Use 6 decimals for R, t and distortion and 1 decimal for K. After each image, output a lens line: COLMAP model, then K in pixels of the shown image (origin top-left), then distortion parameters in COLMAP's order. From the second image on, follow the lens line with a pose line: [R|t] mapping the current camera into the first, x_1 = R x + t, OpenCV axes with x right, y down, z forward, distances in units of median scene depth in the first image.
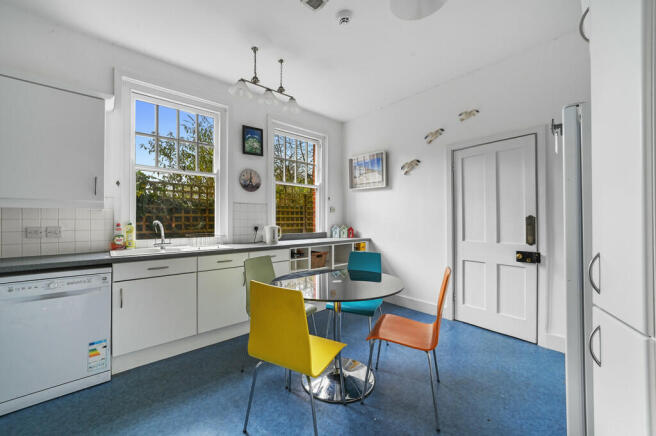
lens RADIAL K [[255.6, 0, 327.4], [0, 255.6, 218.8], [0, 0, 1]] dist [-0.011187, 0.002629]
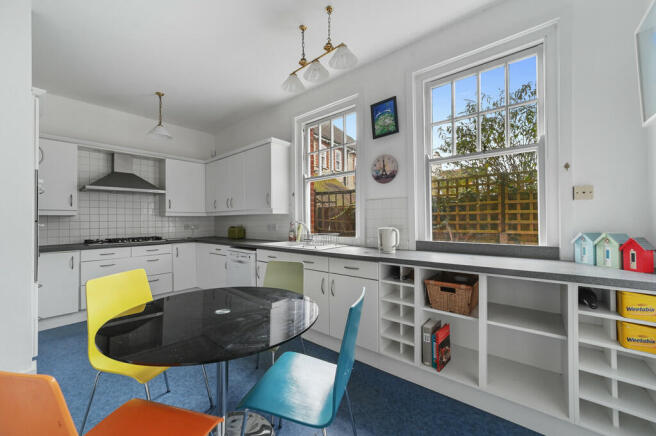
lens RADIAL K [[255.6, 0, 327.3], [0, 255.6, 217.6], [0, 0, 1]] dist [-0.011187, 0.002629]
pose [[0.142127, -0.006948, -0.989824, 0.446382], [0.013194, 0.999900, -0.005124, 0.000362], [0.989760, -0.012332, 0.142205, 0.707064]]
